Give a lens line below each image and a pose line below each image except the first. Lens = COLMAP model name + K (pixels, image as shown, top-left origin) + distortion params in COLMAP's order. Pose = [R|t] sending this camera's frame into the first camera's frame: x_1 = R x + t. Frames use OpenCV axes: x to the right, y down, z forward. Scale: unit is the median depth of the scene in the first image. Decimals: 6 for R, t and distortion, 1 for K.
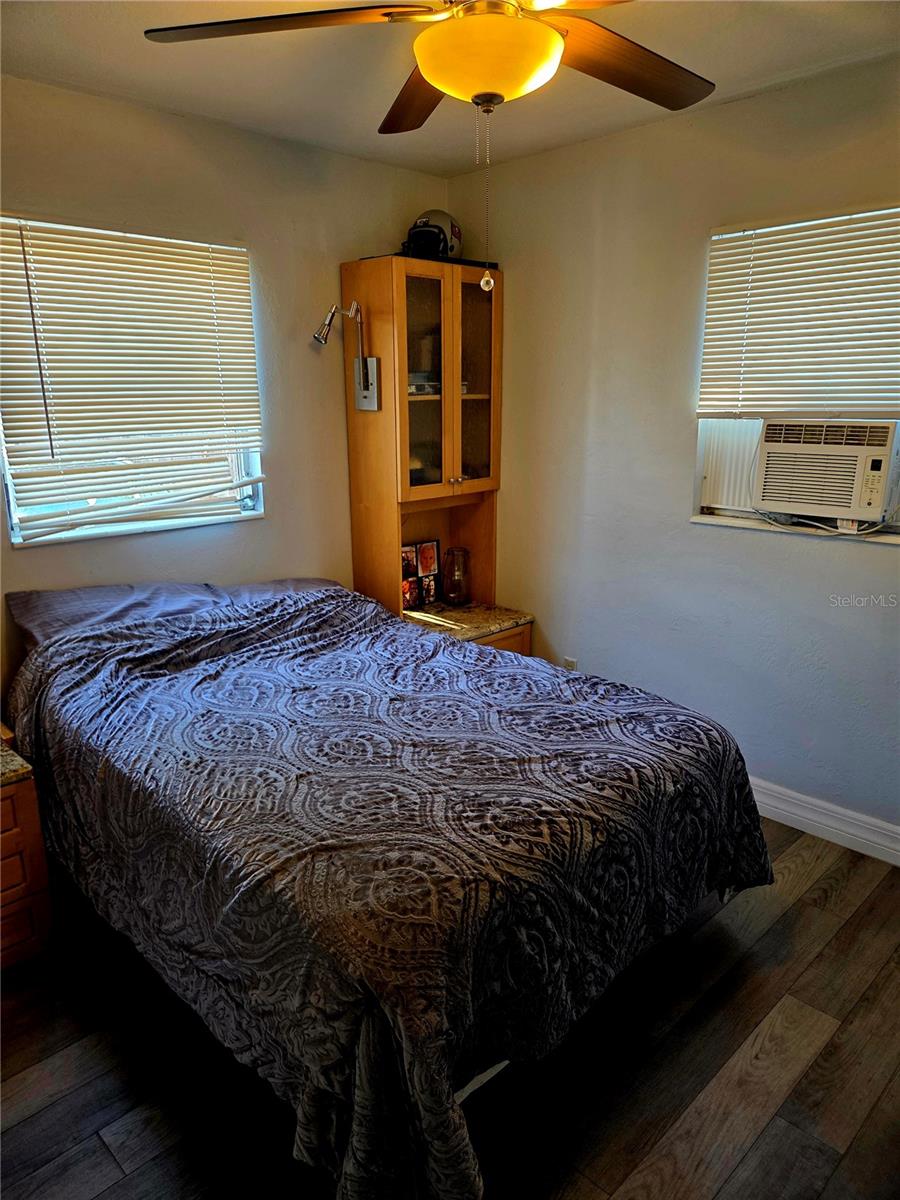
lens RADIAL K [[778.5, 0, 450.5], [0, 778.5, 627.2], [0, 0, 1]] dist [0.081201, -0.073658]
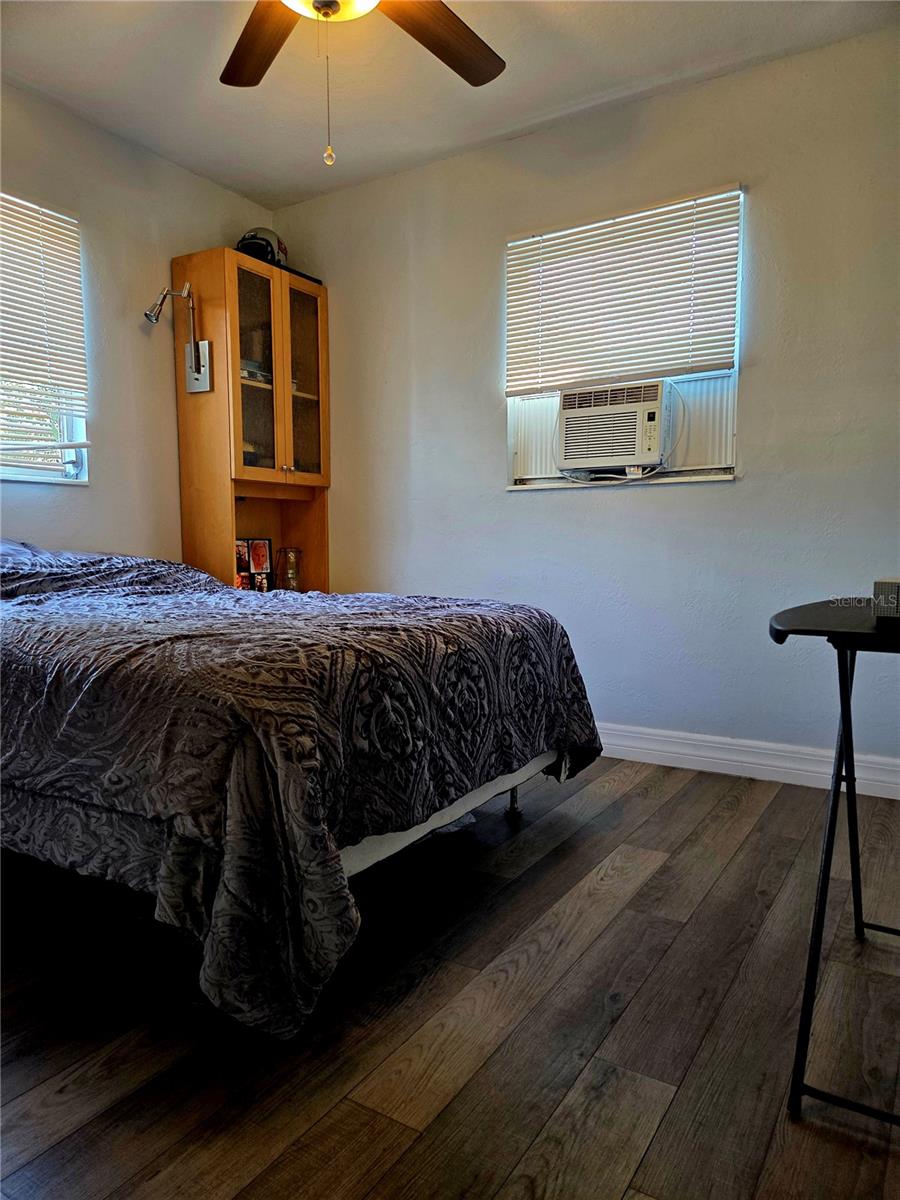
lens RADIAL K [[778.5, 0, 450.5], [0, 778.5, 627.2], [0, 0, 1]] dist [0.081201, -0.073658]
pose [[0.972668, -0.016287, 0.231630, -0.037643], [0.055441, 0.984975, -0.163553, 0.270708], [-0.225486, 0.171924, 0.958957, -0.017171]]
